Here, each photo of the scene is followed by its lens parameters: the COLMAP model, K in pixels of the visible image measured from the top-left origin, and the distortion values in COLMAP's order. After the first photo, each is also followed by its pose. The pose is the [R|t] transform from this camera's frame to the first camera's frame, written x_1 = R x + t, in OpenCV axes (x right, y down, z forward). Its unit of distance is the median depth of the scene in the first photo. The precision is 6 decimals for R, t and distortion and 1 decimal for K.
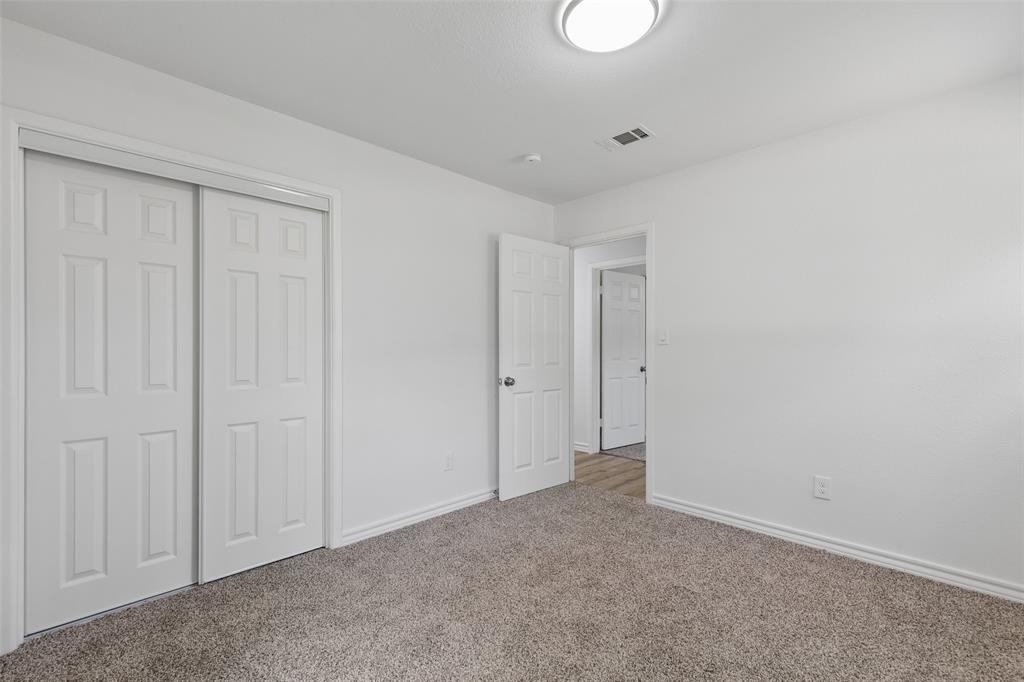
lens RADIAL K [[460.0, 0, 553.1], [0, 460.0, 344.8], [0, 0, 1]] dist [0.011966, -0.002991]
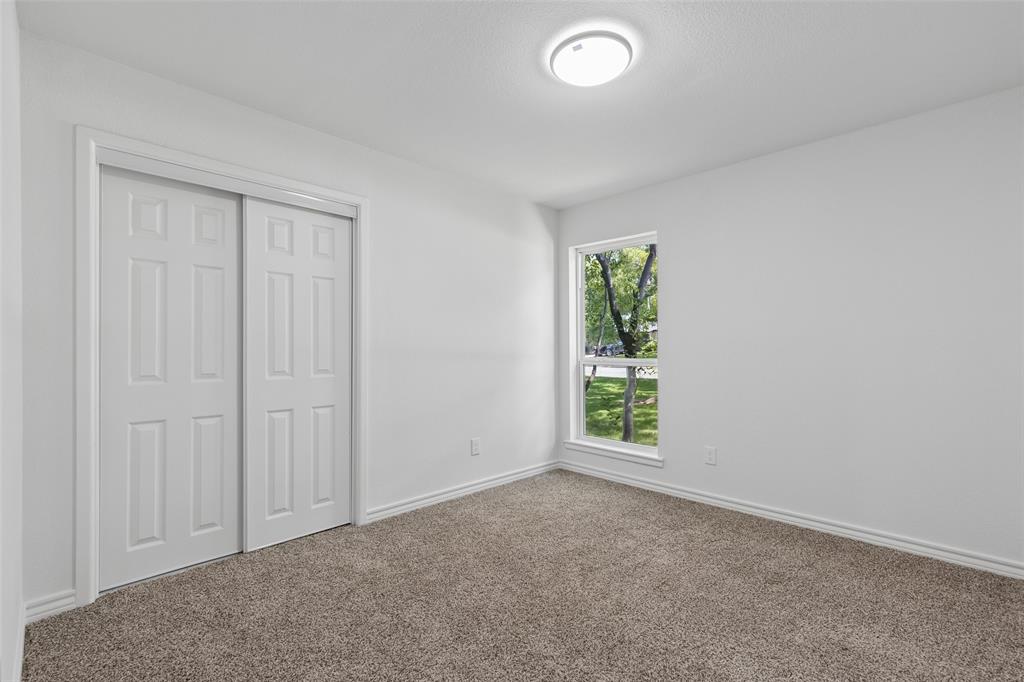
lens RADIAL K [[460.0, 0, 506.3], [0, 460.0, 341.7], [0, 0, 1]] dist [0.011966, -0.002991]
pose [[0.998513, 0.008233, -0.053891, -0.072360], [-0.008134, 0.999965, 0.002058, -0.000468], [0.053906, -0.001617, 0.998545, -0.077634]]
